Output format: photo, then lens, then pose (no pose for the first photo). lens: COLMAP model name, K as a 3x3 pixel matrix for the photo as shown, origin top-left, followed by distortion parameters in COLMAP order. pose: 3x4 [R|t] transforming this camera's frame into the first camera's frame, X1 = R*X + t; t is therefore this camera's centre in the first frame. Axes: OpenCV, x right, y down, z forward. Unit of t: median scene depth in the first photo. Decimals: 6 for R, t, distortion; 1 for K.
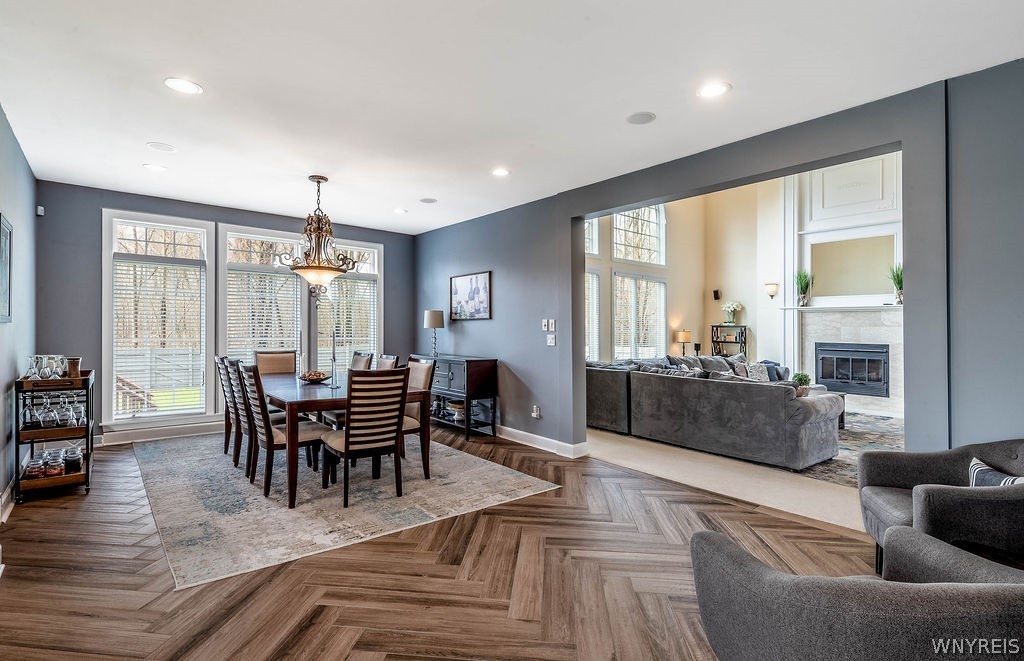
lens RADIAL K [[495.0, 0, 506.7], [0, 495.0, 327.3], [0, 0, 1]] dist [0.001851, -0.000689]
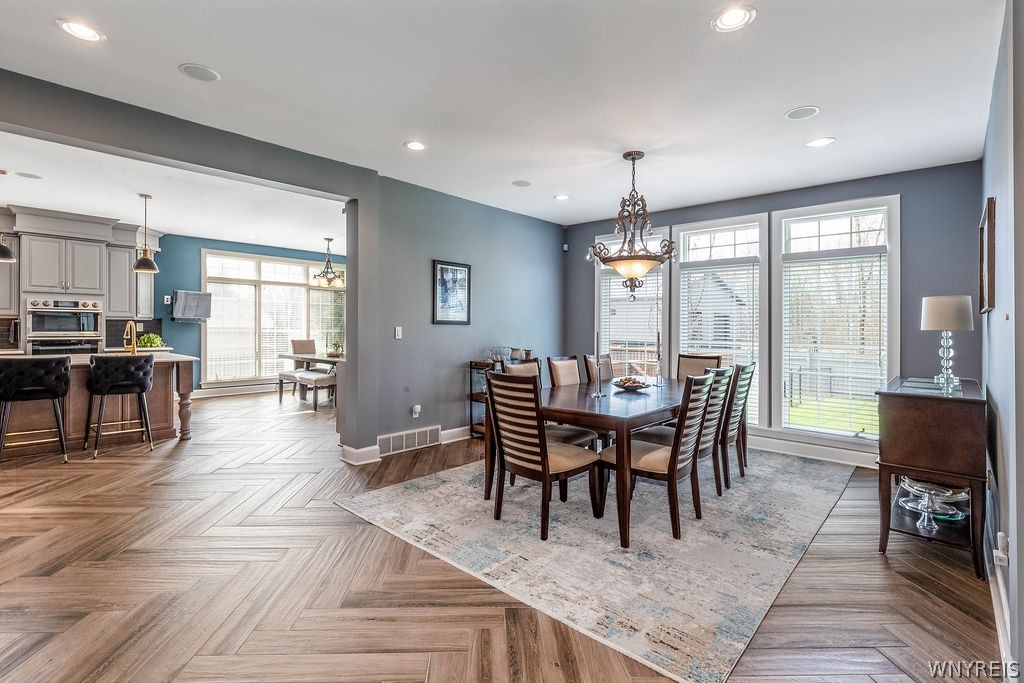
lens RADIAL K [[480.2, 0, 508.3], [0, 480.2, 331.3], [0, 0, 1]] dist [-0.003673, -0.000473]
pose [[0.141957, -0.002273, -0.989870, 0.541364], [-0.002642, 0.999993, -0.002675, 0.013965], [0.989869, 0.002995, 0.141950, 0.853138]]
